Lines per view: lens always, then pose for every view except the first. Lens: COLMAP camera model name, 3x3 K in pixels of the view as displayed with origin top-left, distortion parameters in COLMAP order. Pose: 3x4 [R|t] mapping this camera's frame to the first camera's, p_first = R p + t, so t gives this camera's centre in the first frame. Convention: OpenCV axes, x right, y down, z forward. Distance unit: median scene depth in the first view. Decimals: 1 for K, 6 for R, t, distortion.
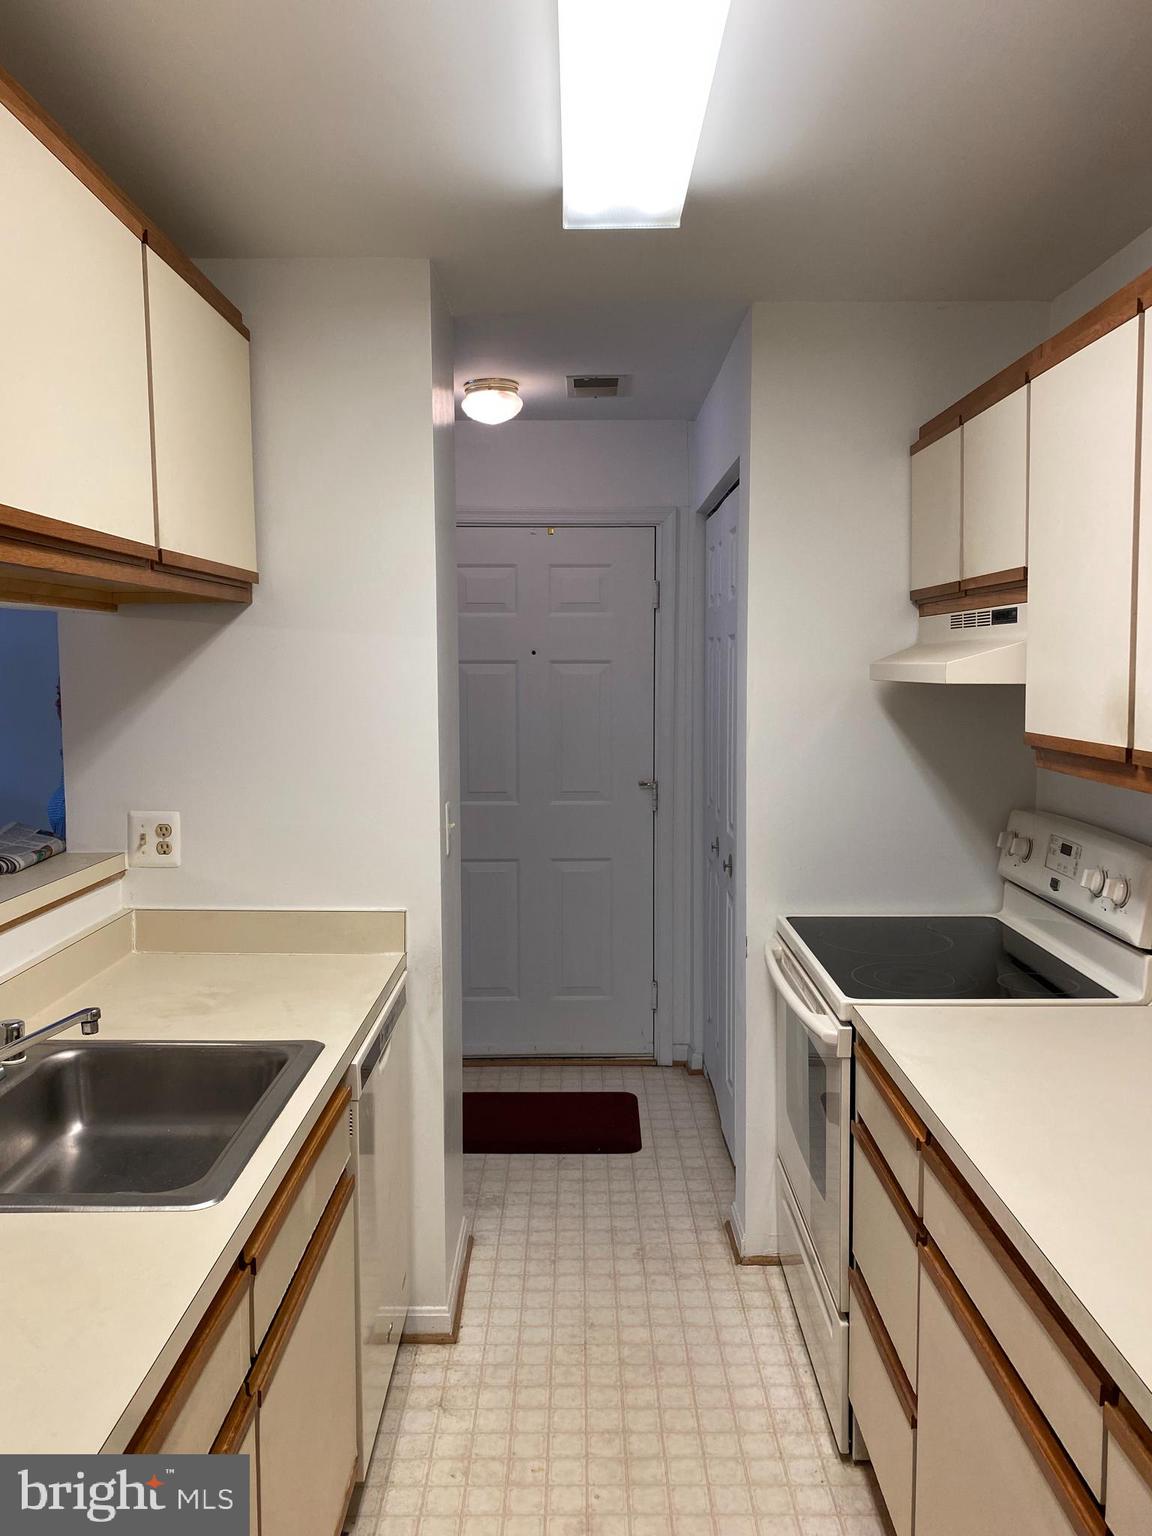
lens RADIAL K [[1152.9, 0, 565.1], [0, 1152.9, 763.8], [0, 0, 1]] dist [0.160128, -0.478944]
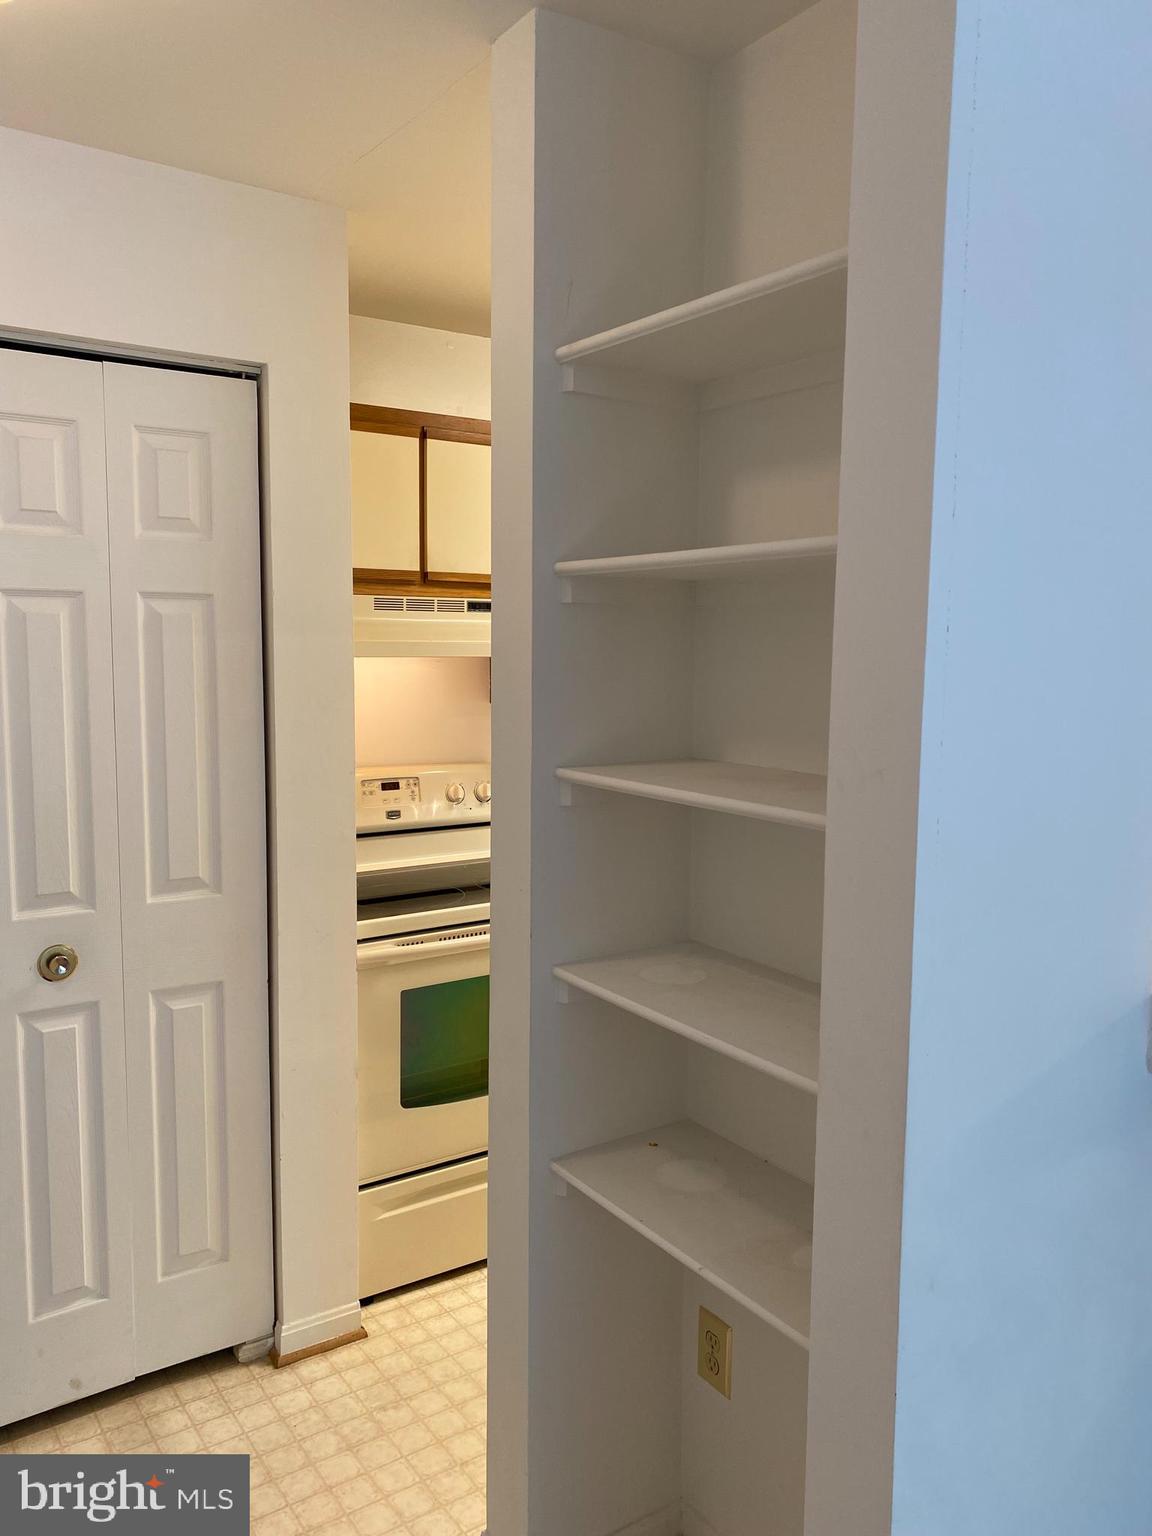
lens RADIAL K [[1152.9, 0, 565.1], [0, 1152.9, 763.8], [0, 0, 1]] dist [0.160128, -0.478944]
pose [[-0.620063, -0.074992, 0.780960, -0.564770], [0.067728, 0.986589, 0.148512, -0.102215], [-0.781624, 0.144979, -0.606668, 1.305645]]
